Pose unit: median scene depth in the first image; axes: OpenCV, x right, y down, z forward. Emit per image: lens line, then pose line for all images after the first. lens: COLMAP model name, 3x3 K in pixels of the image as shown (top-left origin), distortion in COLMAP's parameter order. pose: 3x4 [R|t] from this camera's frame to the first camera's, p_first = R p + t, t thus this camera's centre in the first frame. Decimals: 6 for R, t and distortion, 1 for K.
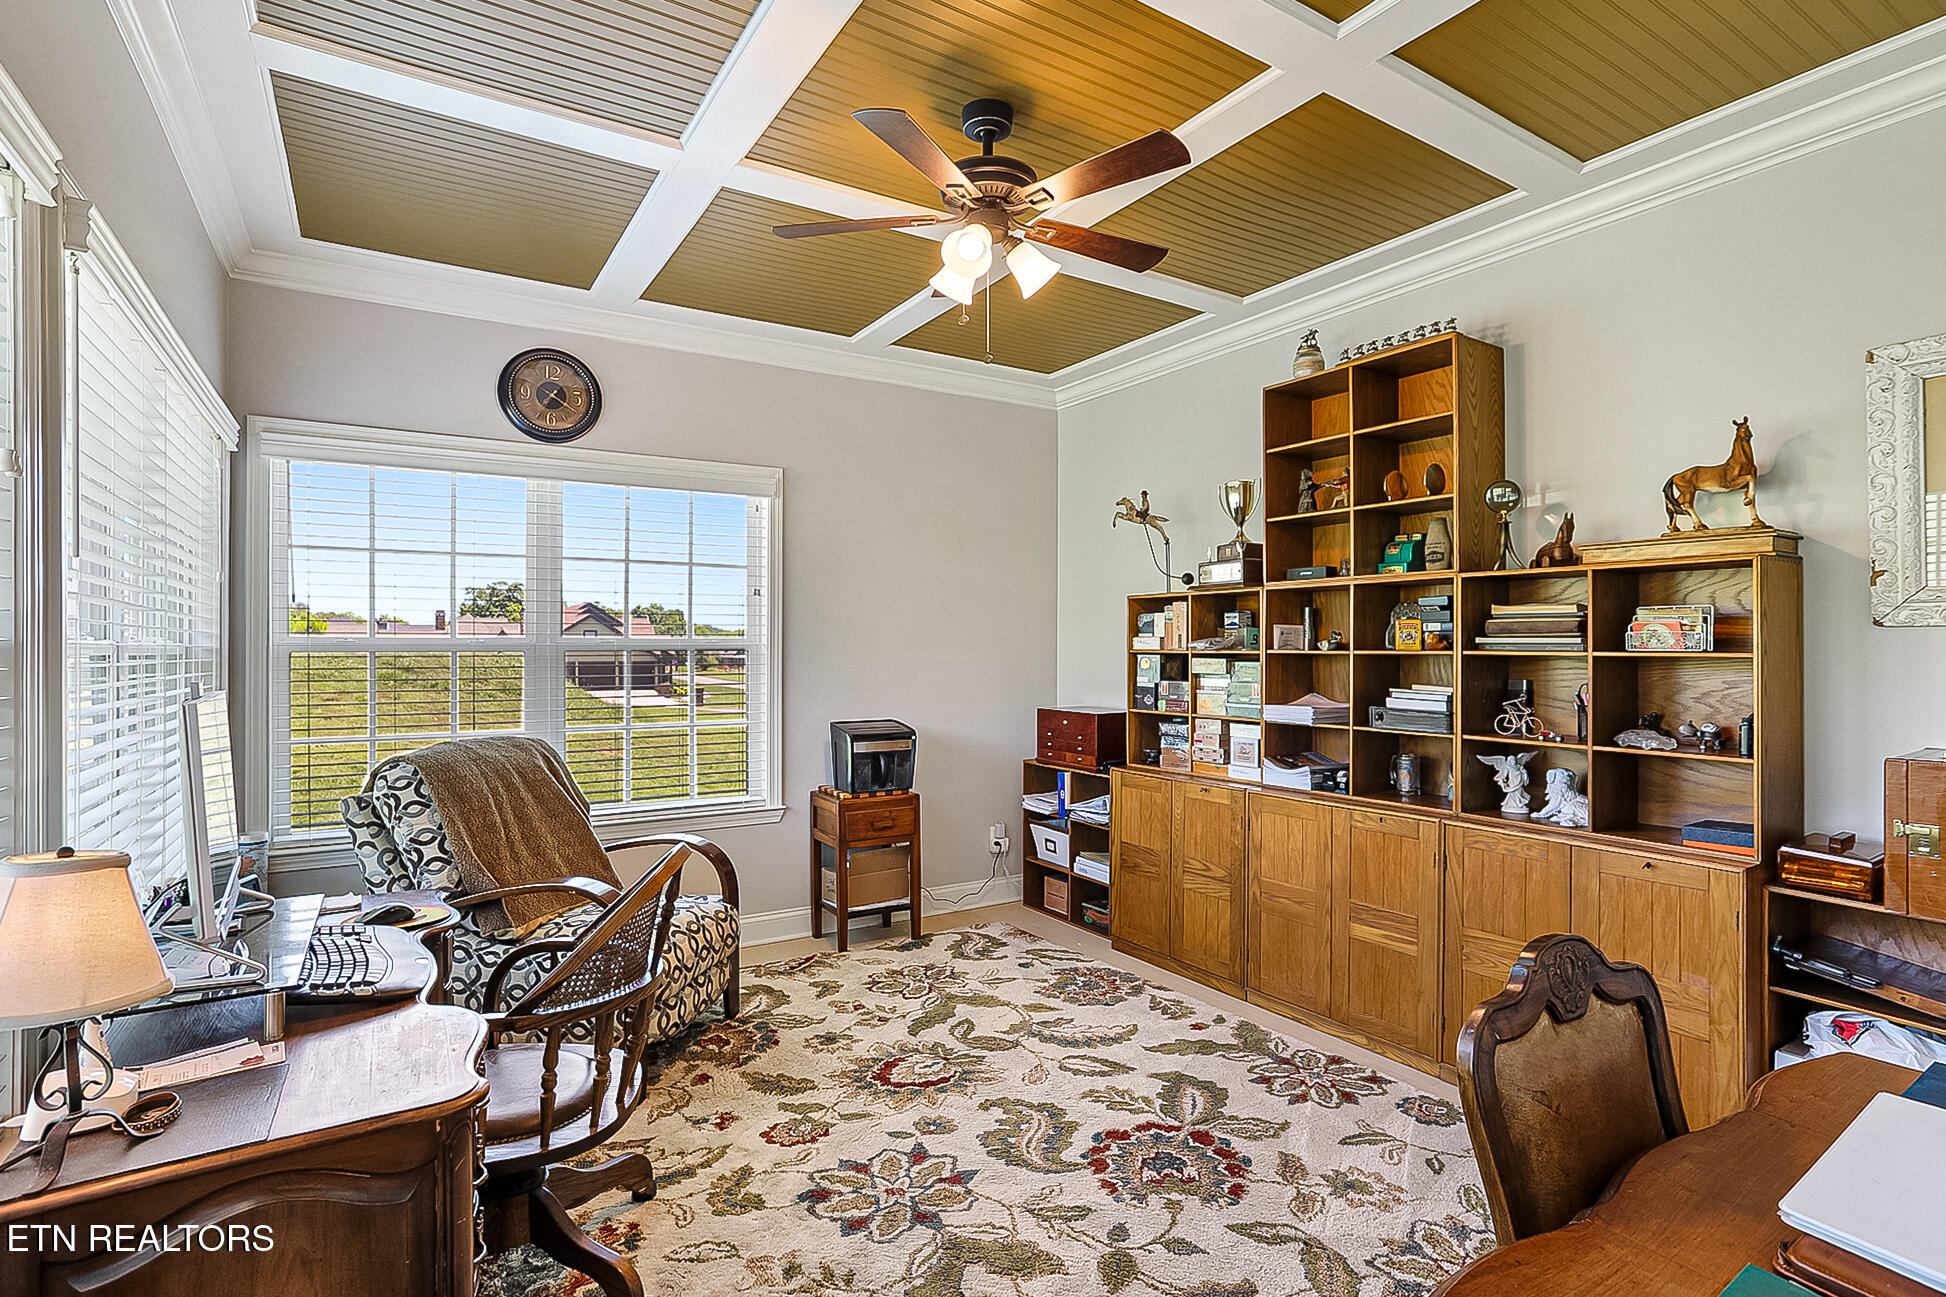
lens RADIAL K [[976.2, 0, 975.0], [0, 976.2, 646.0], [0, 0, 1]] dist [-0.012359, 0.007979]
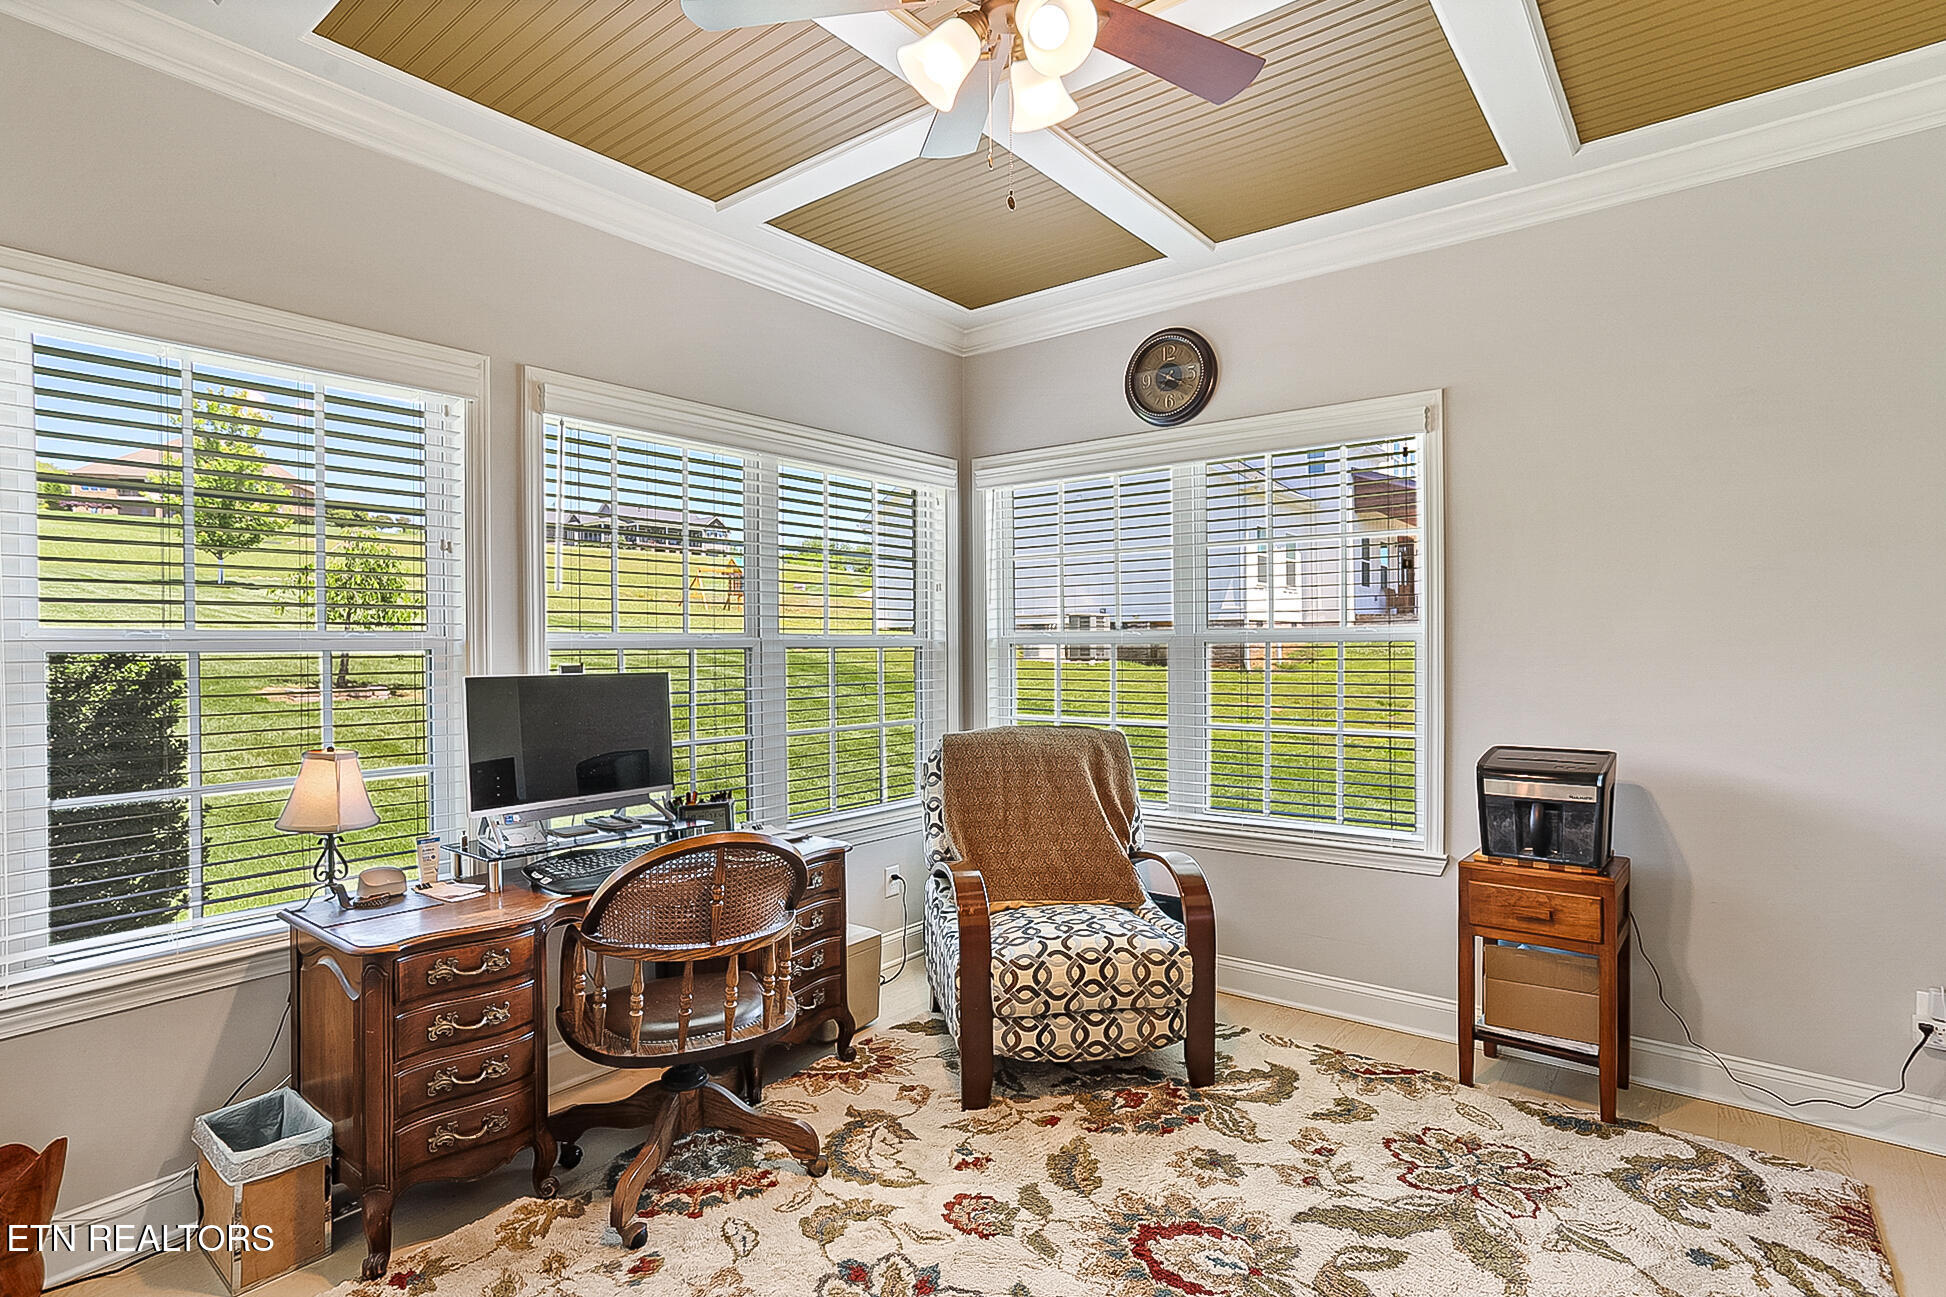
lens RADIAL K [[976.2, 0, 967.4], [0, 976.2, 656.8], [0, 0, 1]] dist [-0.012359, 0.007979]
pose [[0.328133, 0.012012, -0.944555, 0.450866], [0.016167, 0.999701, 0.018329, -0.001559], [0.944493, -0.021285, 0.327841, 0.536800]]
